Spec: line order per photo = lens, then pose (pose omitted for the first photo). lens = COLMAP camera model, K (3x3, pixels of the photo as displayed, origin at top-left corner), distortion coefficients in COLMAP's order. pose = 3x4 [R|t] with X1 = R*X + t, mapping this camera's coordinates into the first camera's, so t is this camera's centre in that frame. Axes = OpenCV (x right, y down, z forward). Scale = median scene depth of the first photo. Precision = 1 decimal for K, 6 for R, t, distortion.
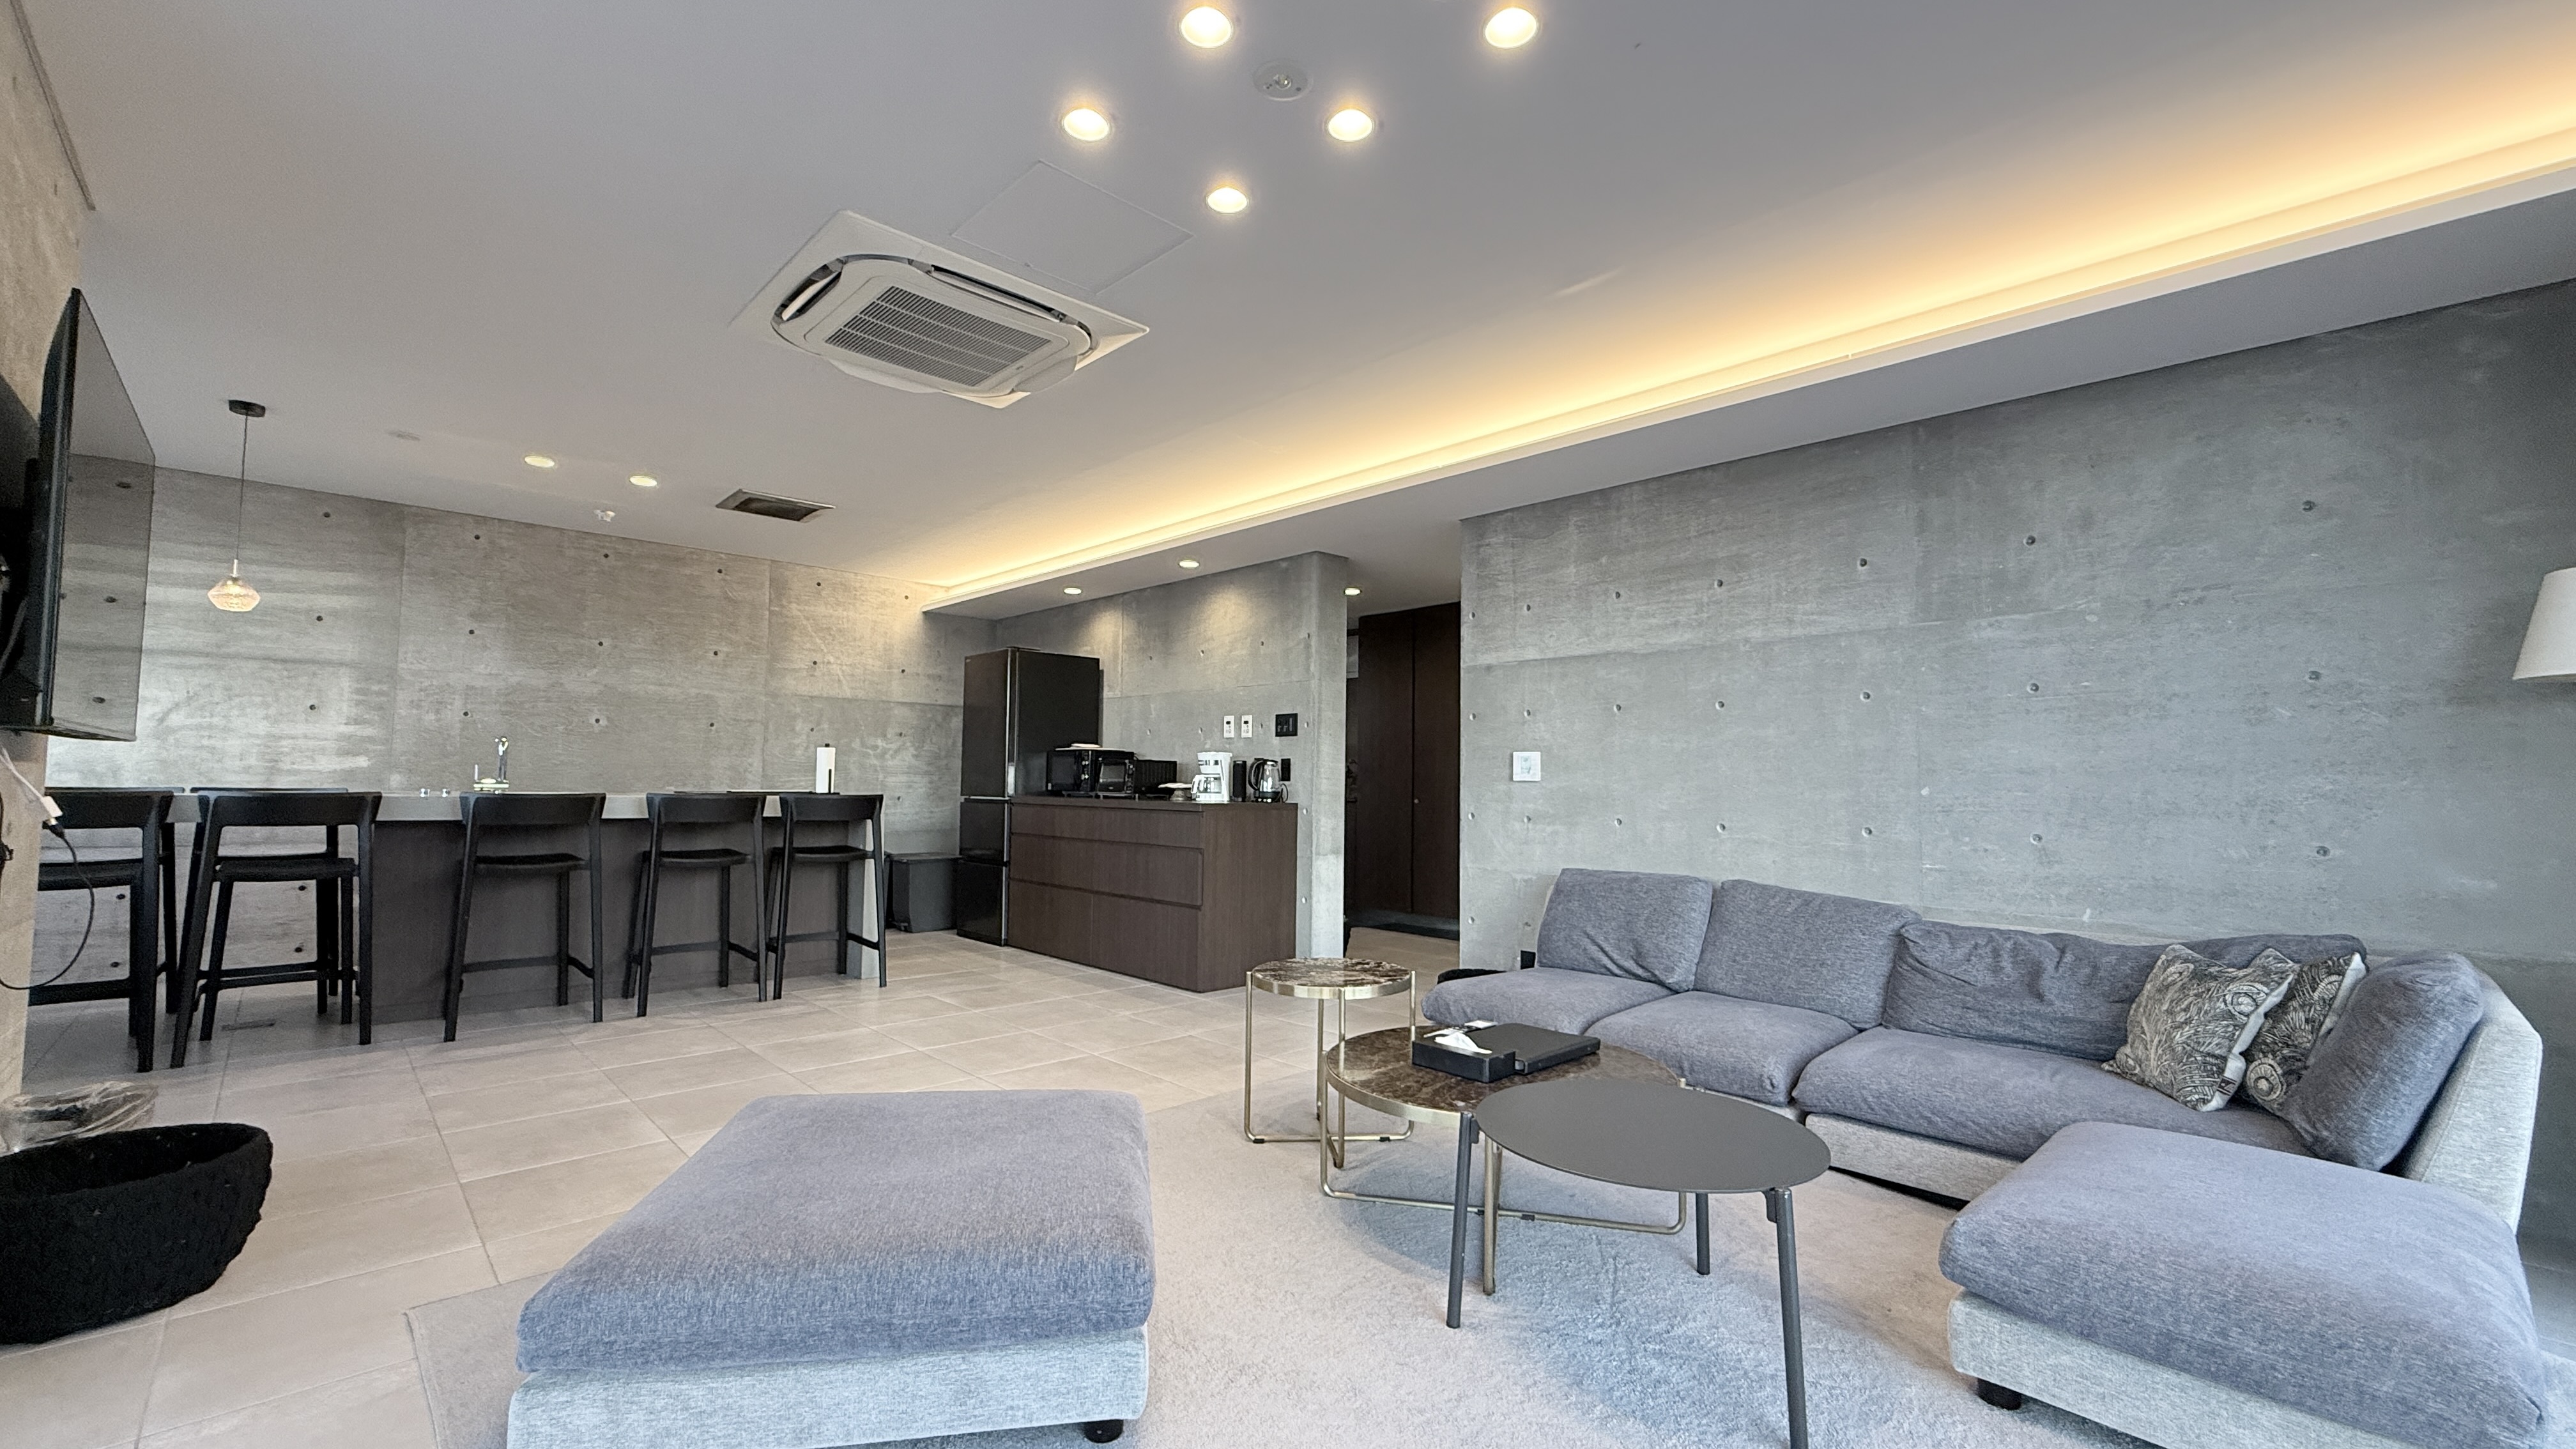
lens RADIAL K [[1023.3, 0, 1291.6], [0, 1023.3, 720.3], [0, 0, 1]] dist [0.001396, -0.000022]
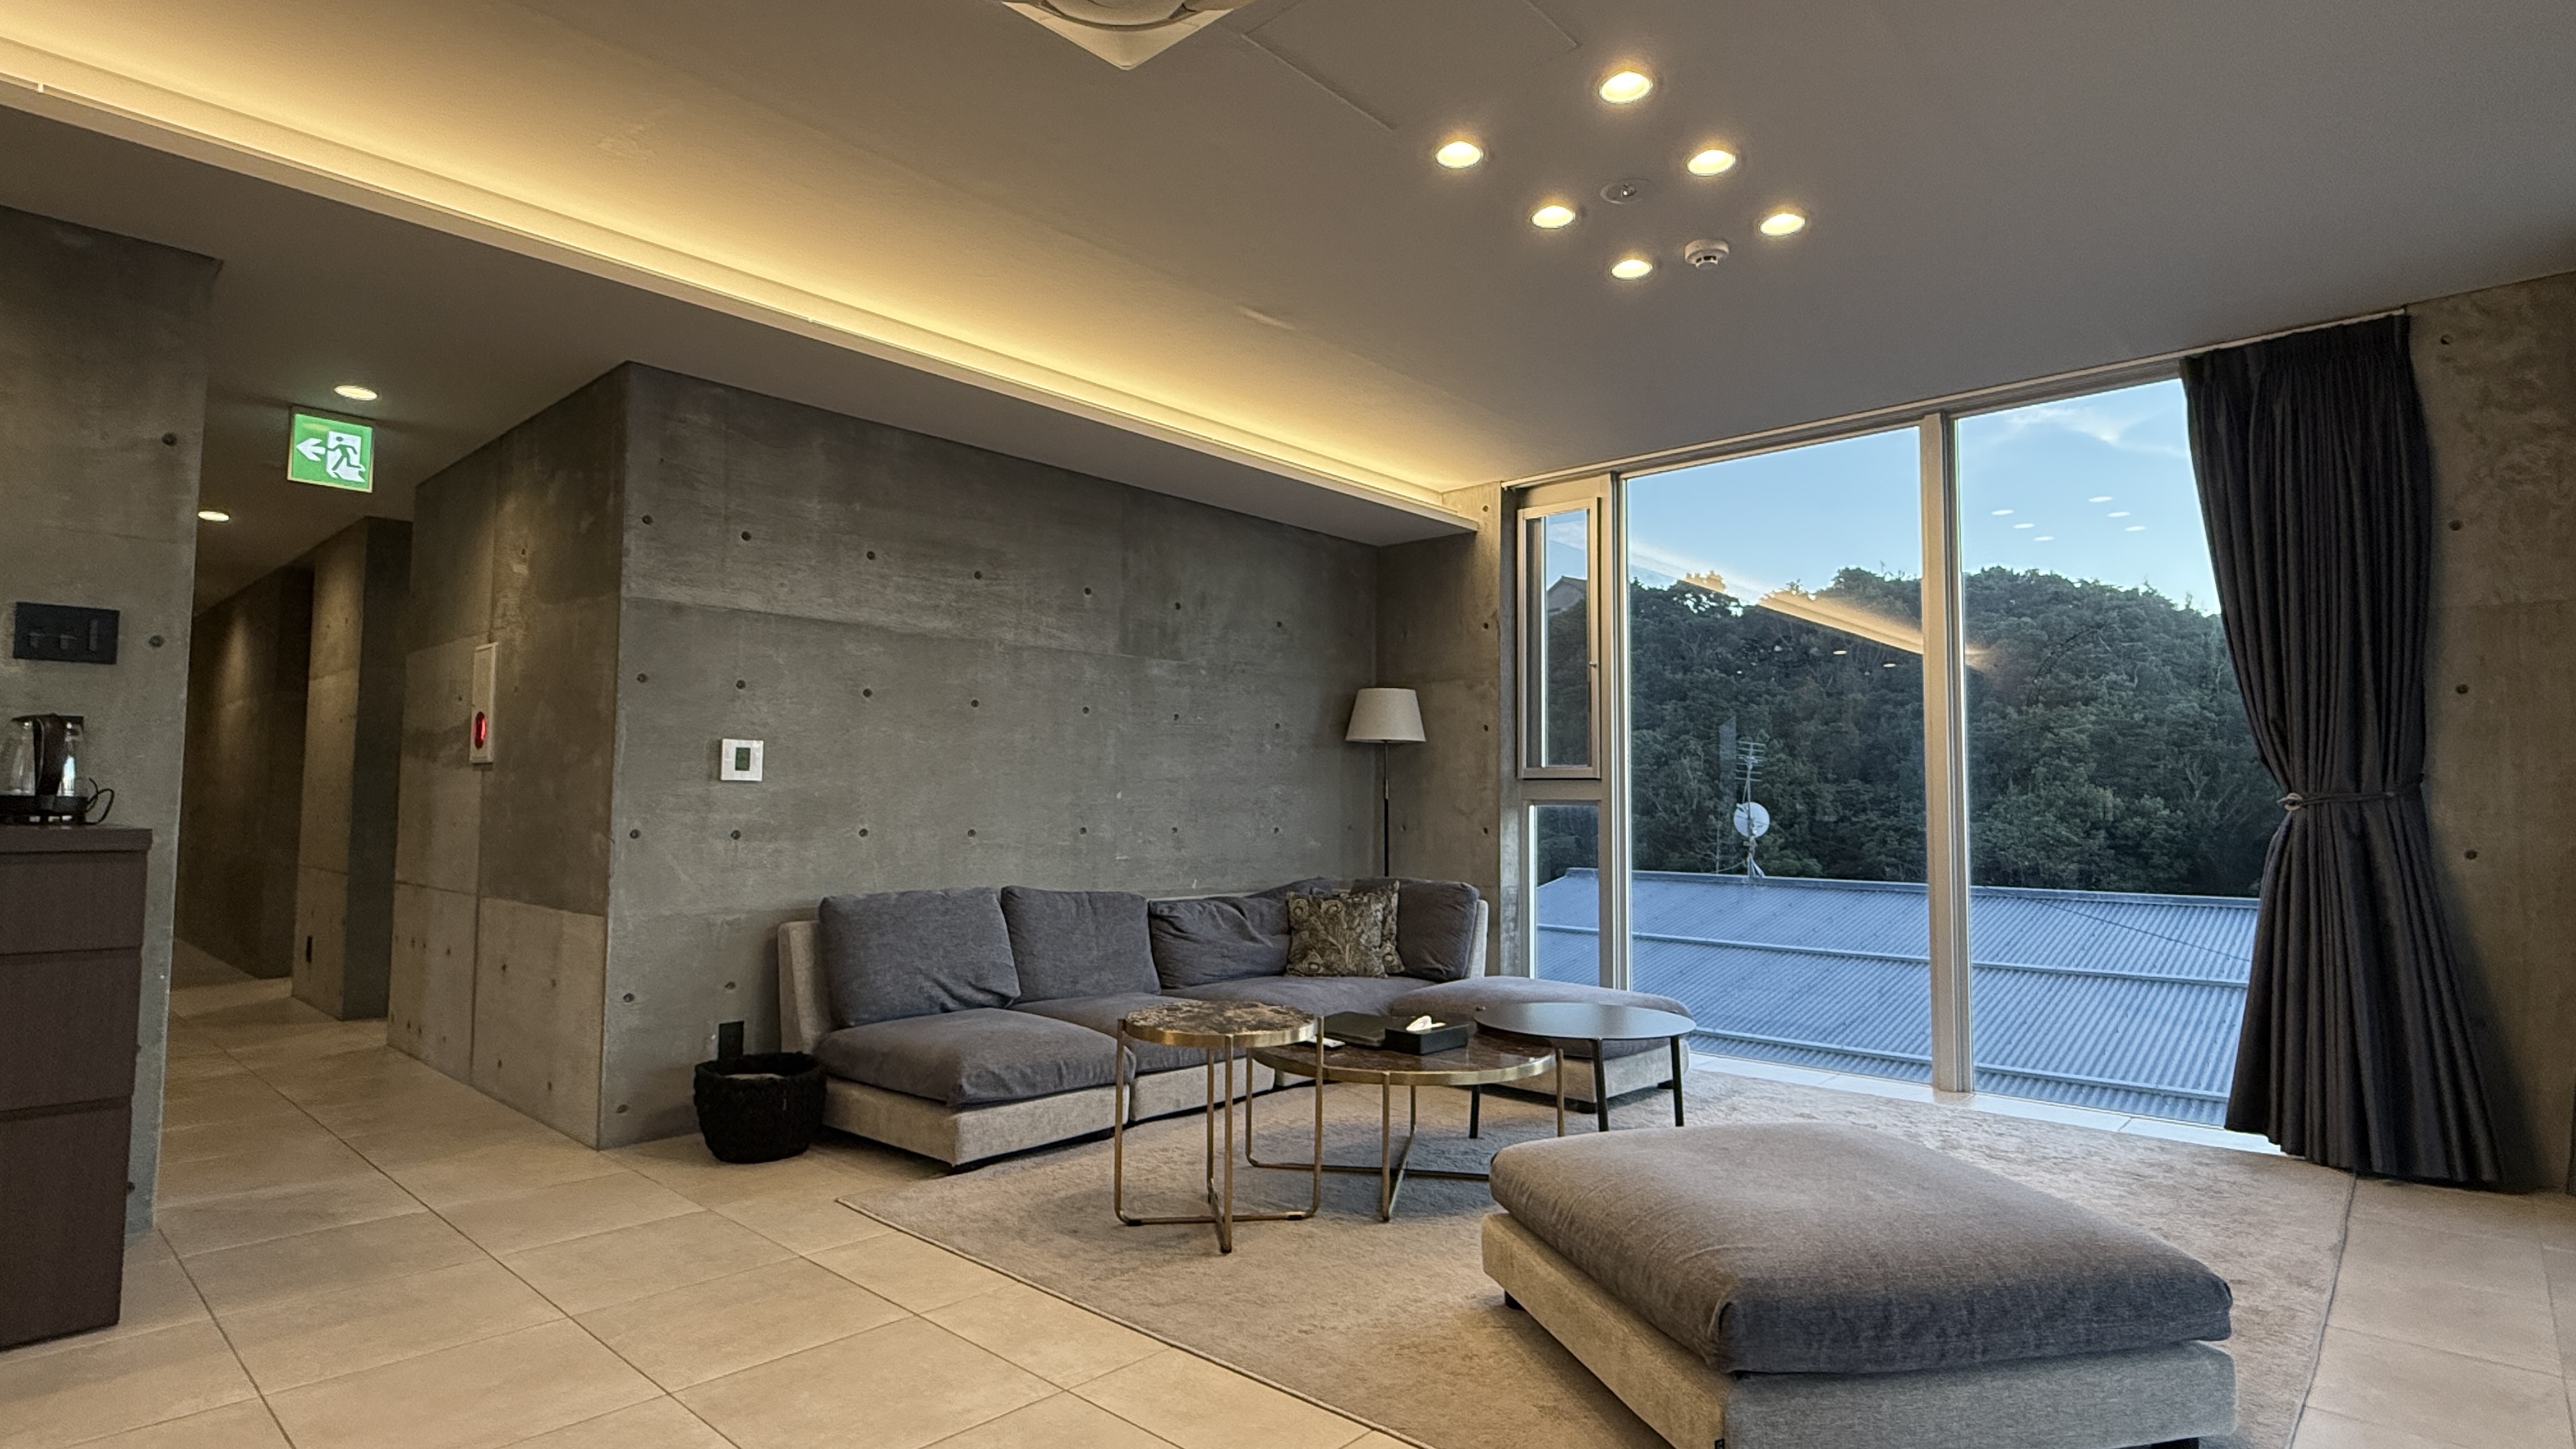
lens RADIAL K [[1274.3, 0, 1283.6], [0, 1274.3, 731.7], [0, 0, 1]] dist [-0.003460, 0.001184]
pose [[-0.051724, 0.043658, 0.997707, -0.728120], [-0.074053, 0.996126, -0.047428, 0.043004], [-0.995912, -0.076337, -0.048291, 0.734287]]
